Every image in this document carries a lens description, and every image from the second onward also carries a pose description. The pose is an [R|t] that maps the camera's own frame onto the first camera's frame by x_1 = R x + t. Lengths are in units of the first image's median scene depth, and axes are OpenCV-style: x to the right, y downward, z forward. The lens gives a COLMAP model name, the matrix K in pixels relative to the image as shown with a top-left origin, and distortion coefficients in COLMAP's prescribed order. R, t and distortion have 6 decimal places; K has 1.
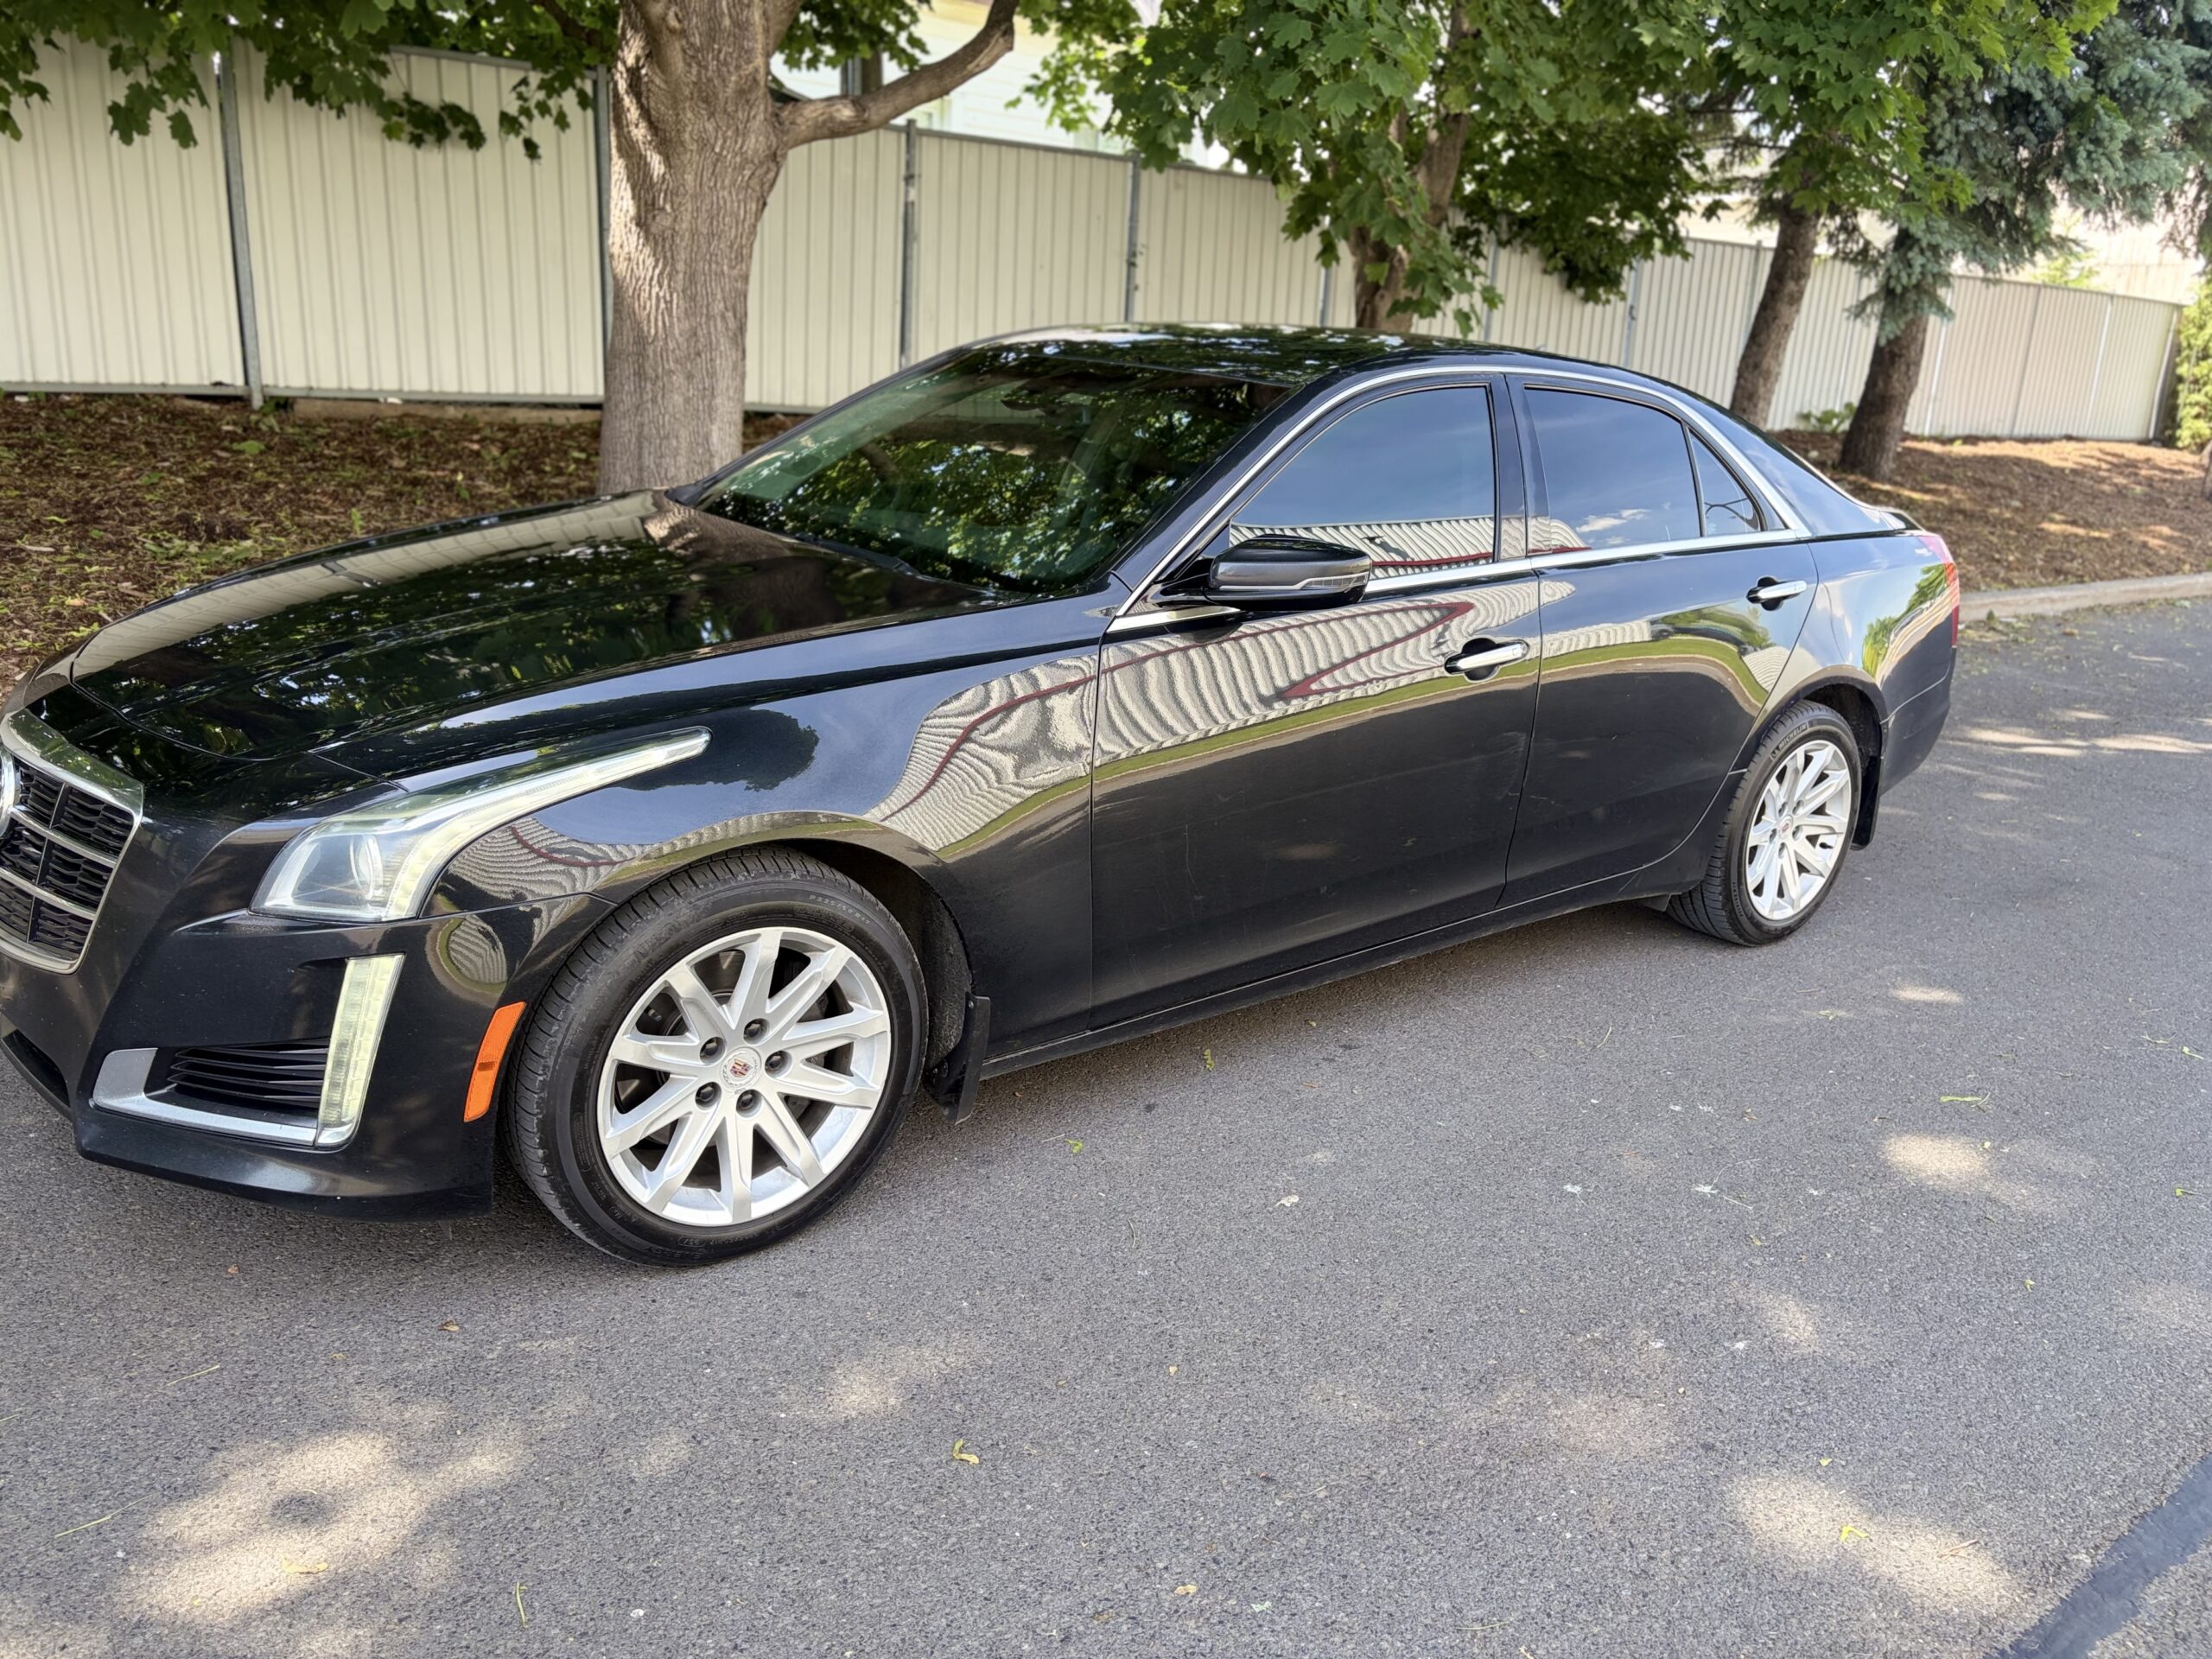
lens RADIAL K [[1679.8, 0, 1115.2], [0, 1679.8, 824.6], [0, 0, 1]] dist [0.046914, -0.056779]
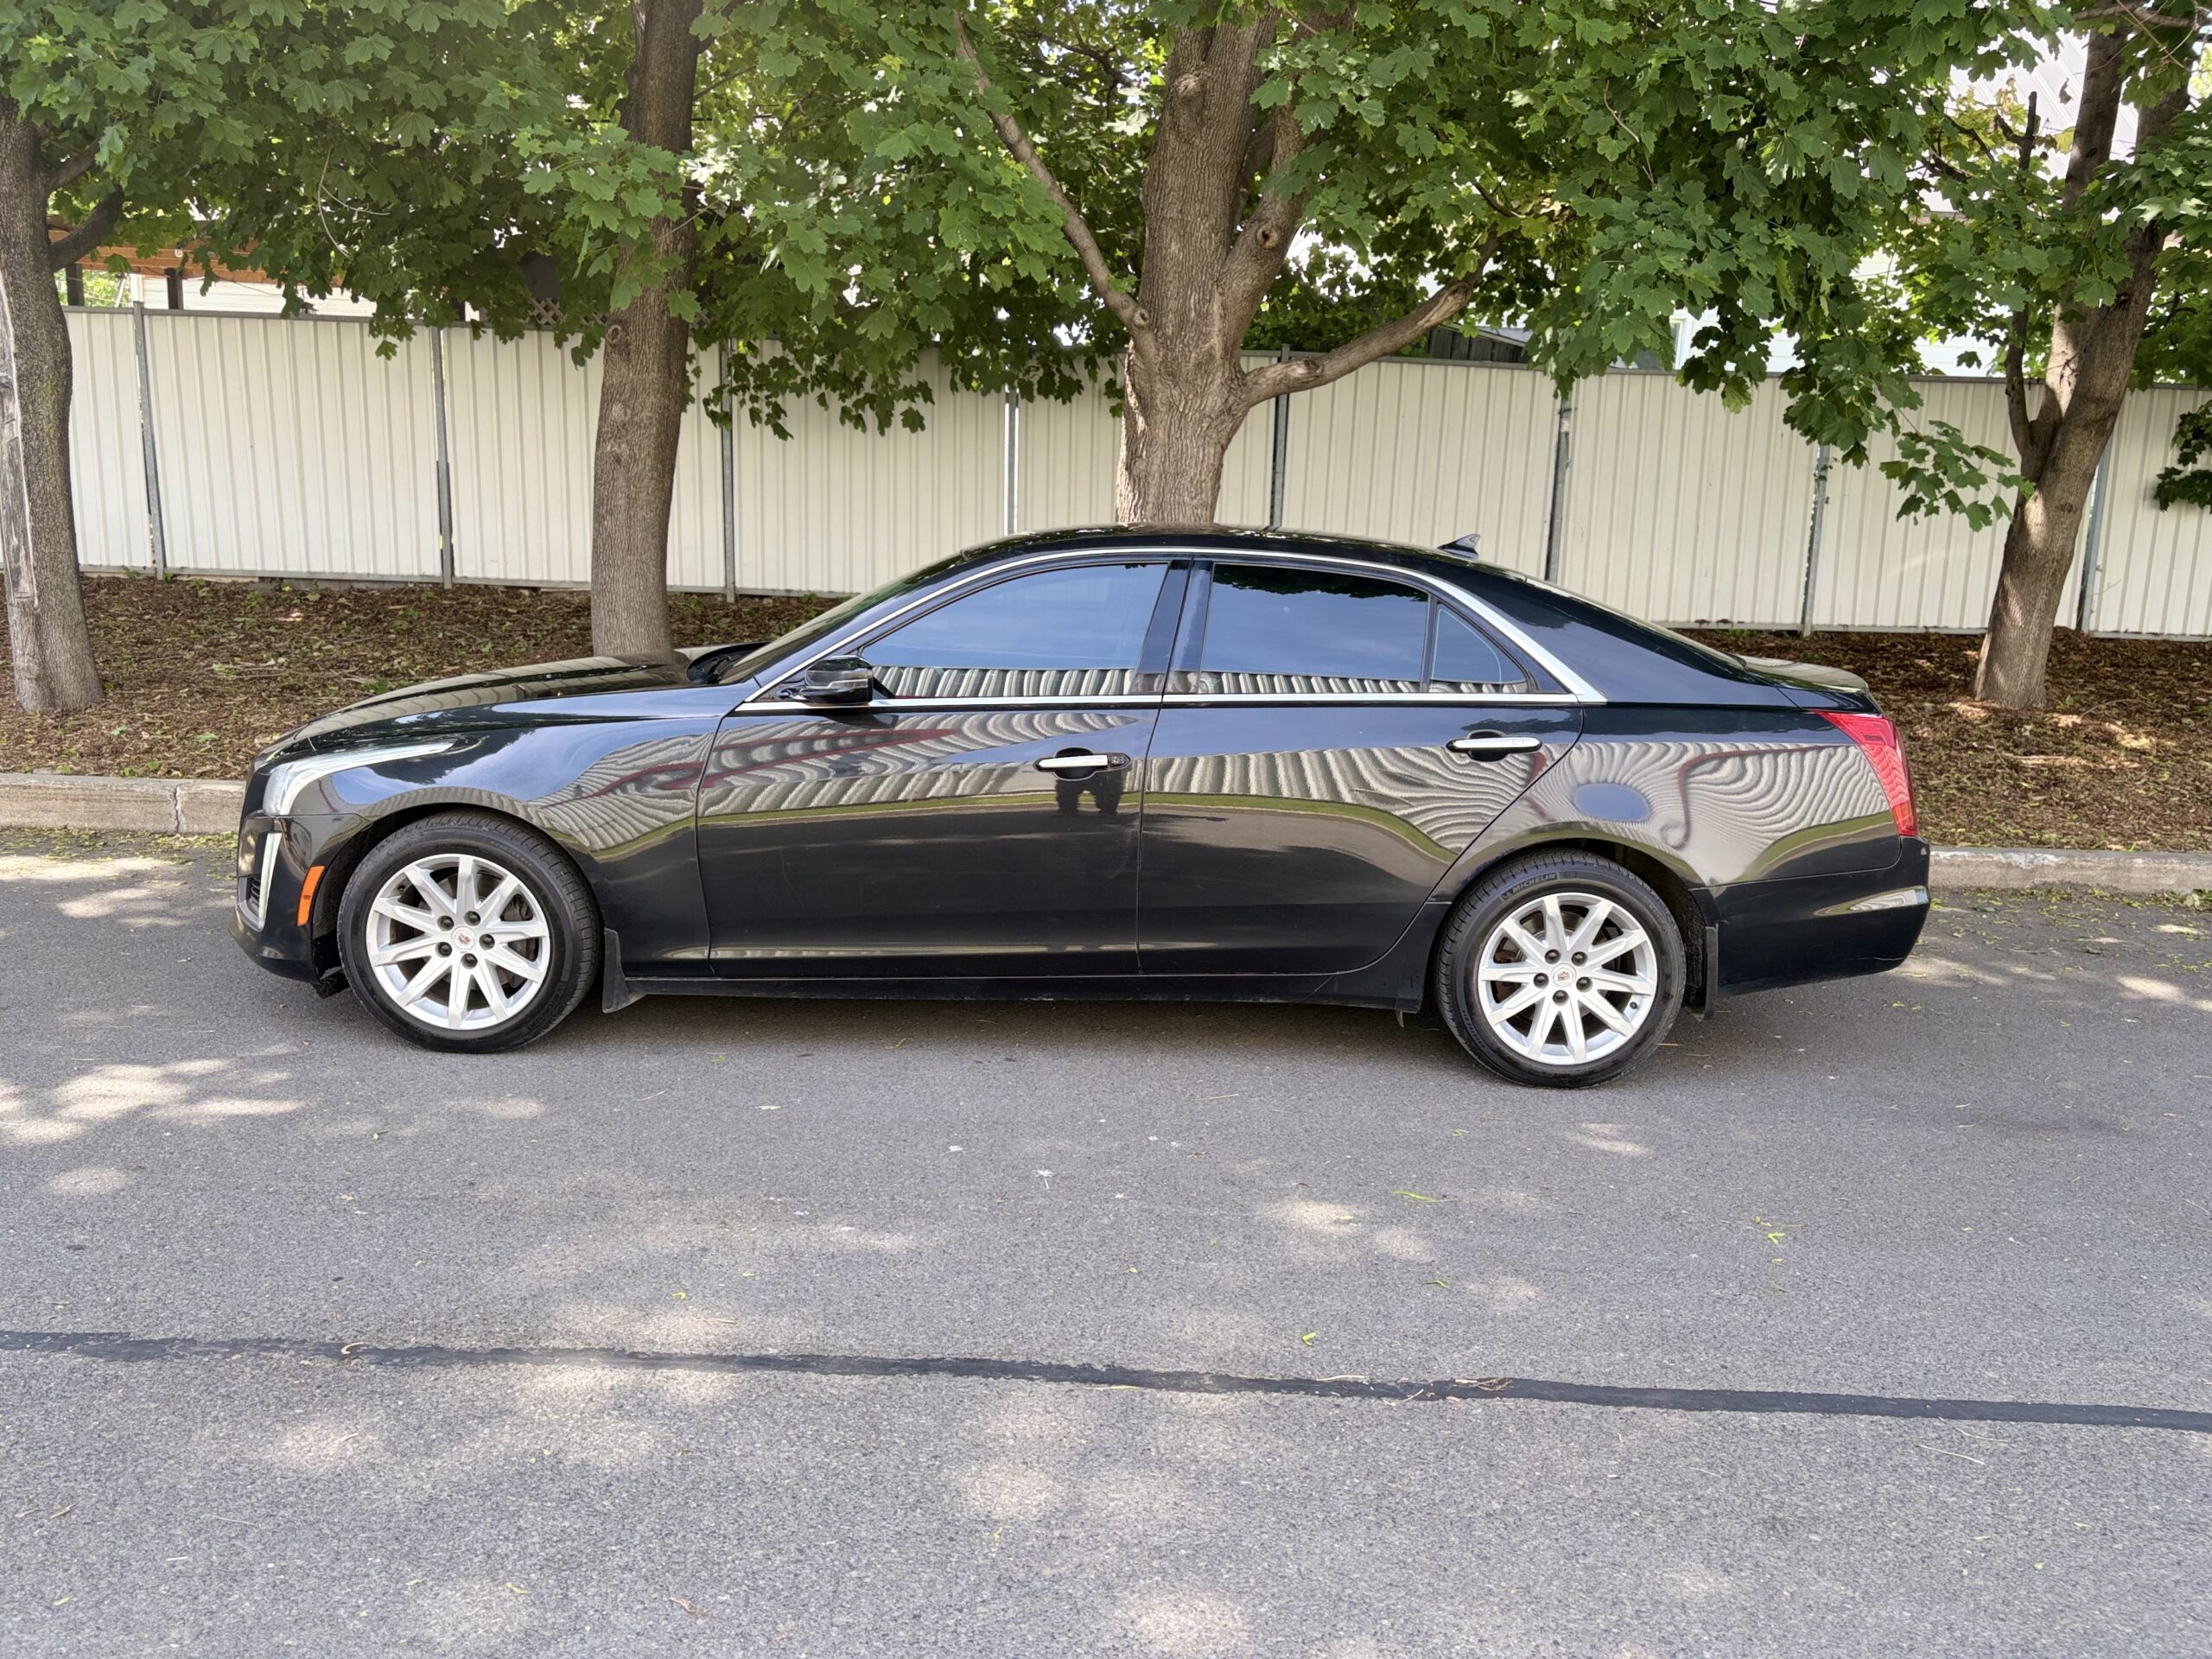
lens RADIAL K [[1679.8, 0, 1123.1], [0, 1679.8, 840.4], [0, 0, 1]] dist [0.046914, -0.056779]
pose [[0.799666, 0.084184, -0.594515, 0.530646], [-0.157091, 0.984969, -0.071826, 0.024847], [0.579532, 0.150830, 0.800870, -0.005764]]
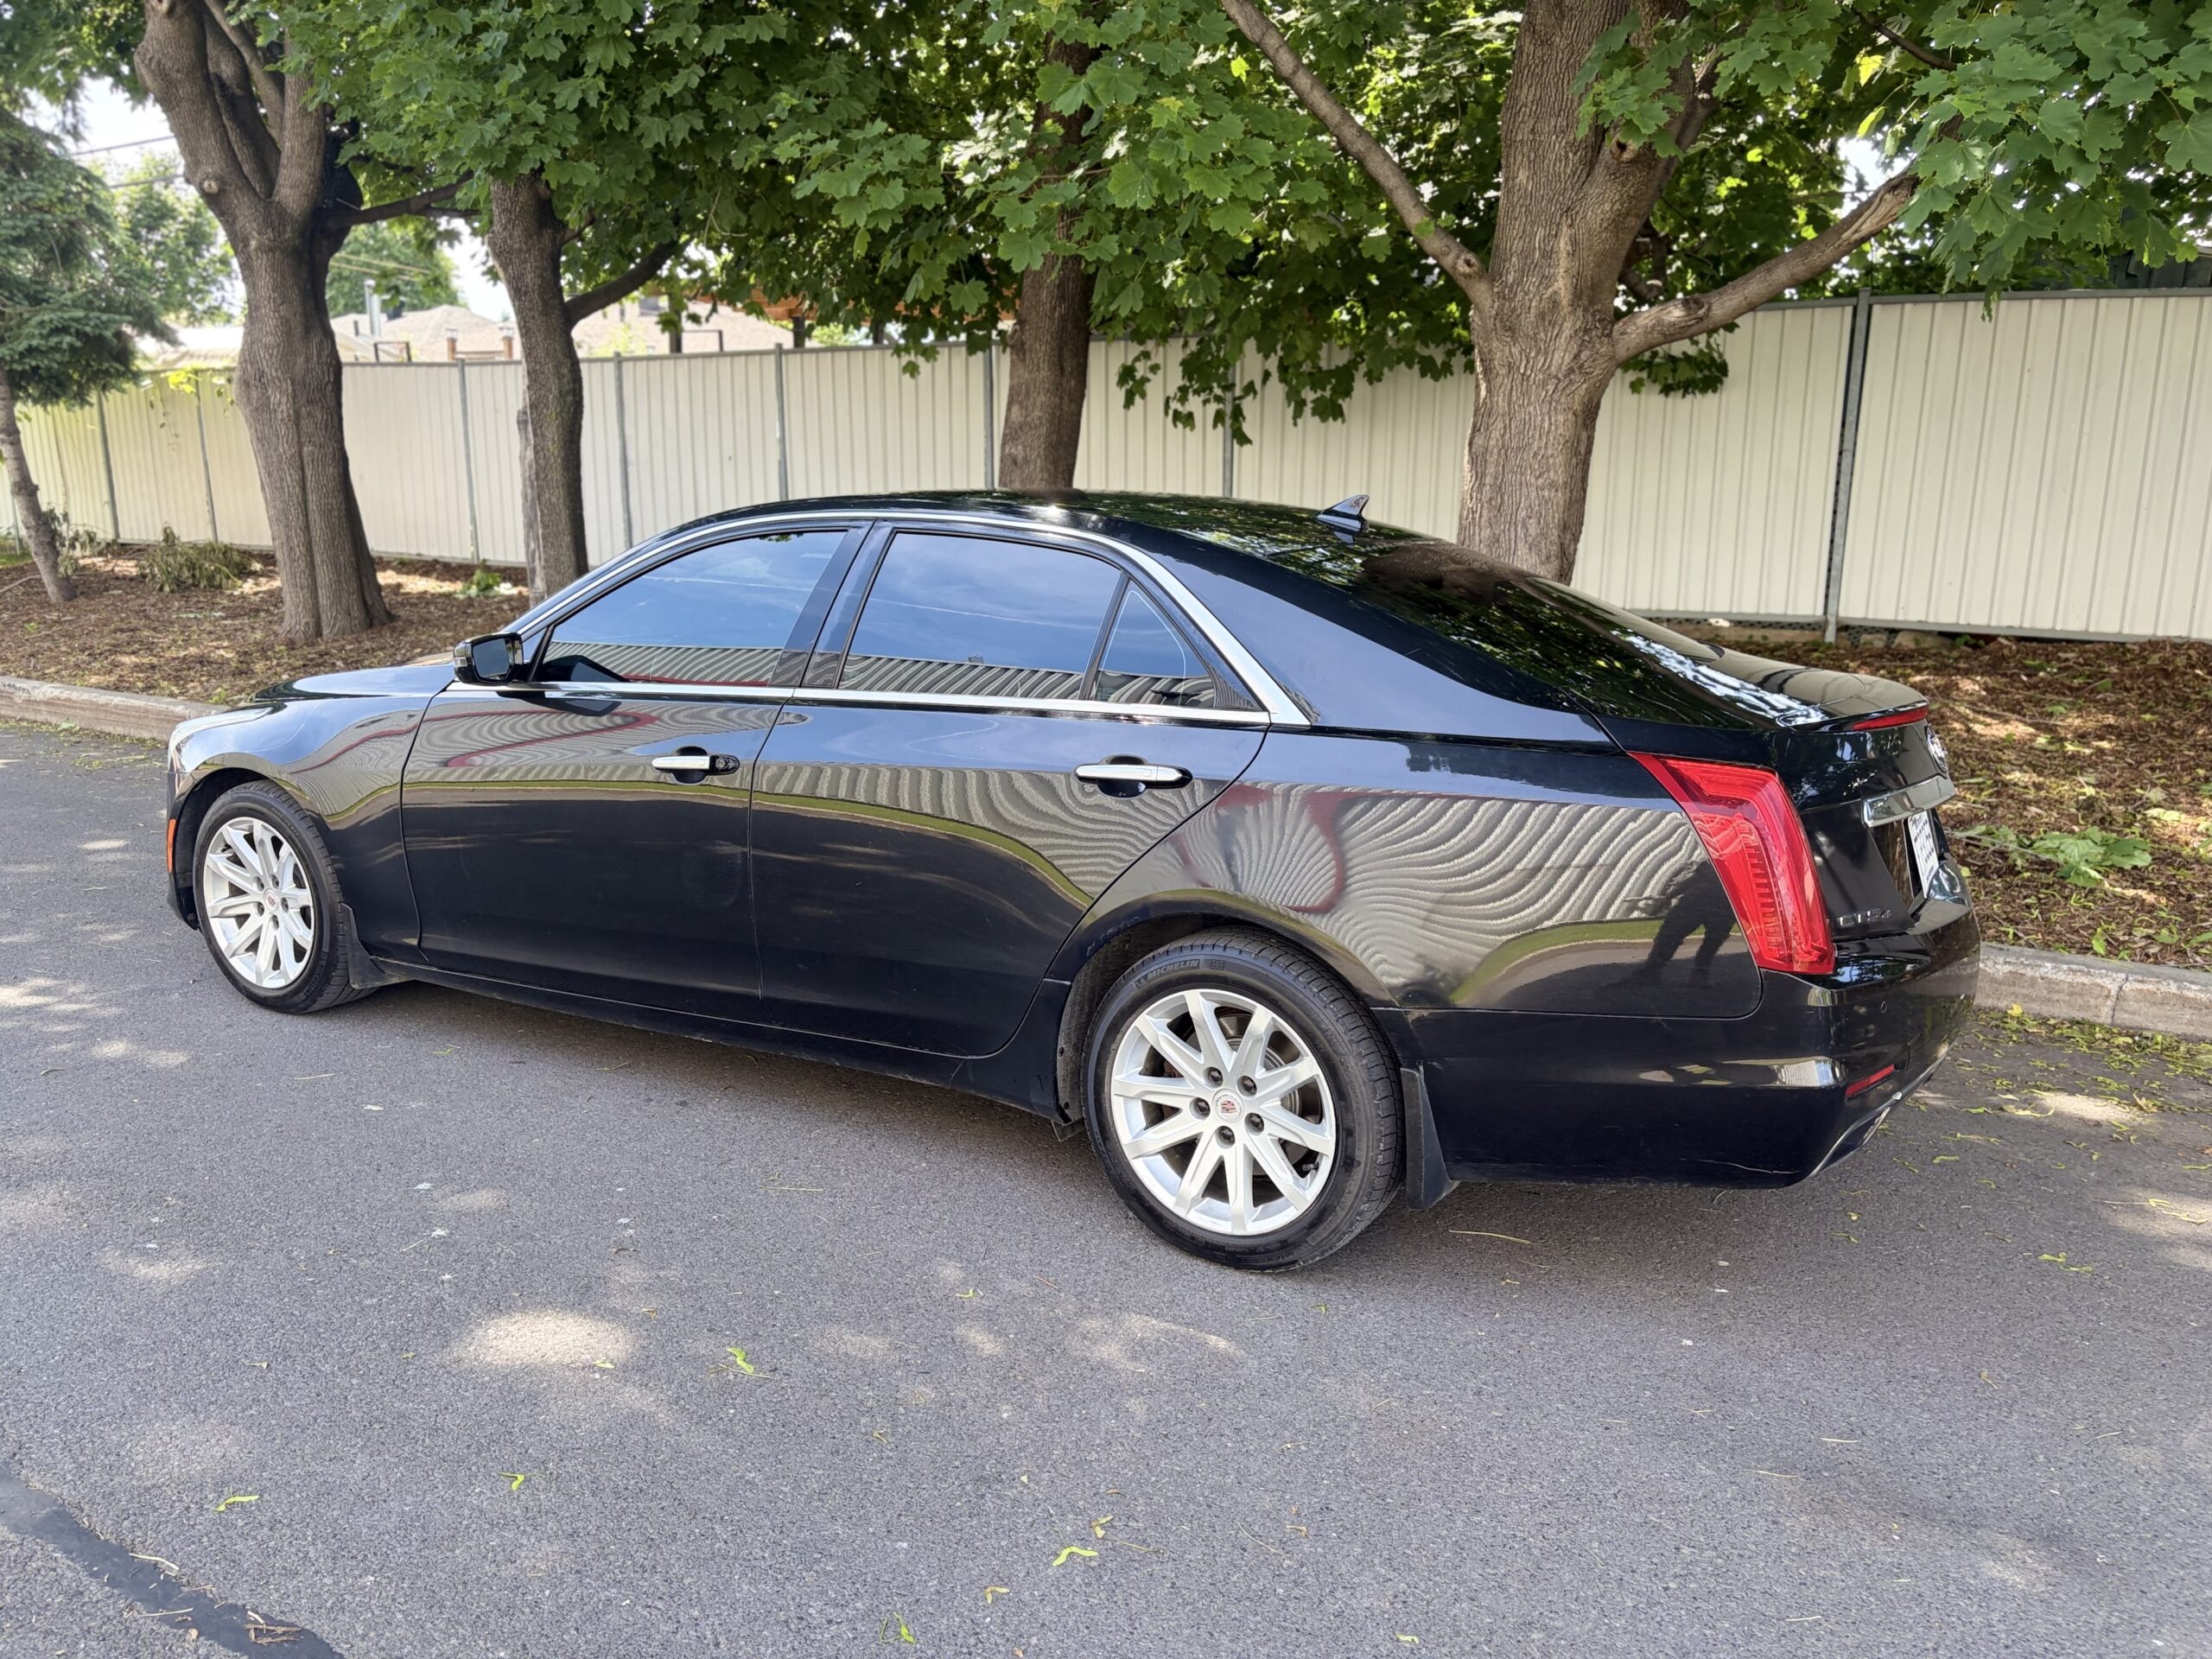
lens RADIAL K [[1679.8, 0, 1114.7], [0, 1679.8, 830.2], [0, 0, 1]] dist [0.046914, -0.056779]
pose [[0.371119, 0.121638, -0.920584, 0.697499], [-0.255764, 0.966427, 0.024588, -0.080790], [0.892668, 0.226327, 0.389770, 0.428505]]
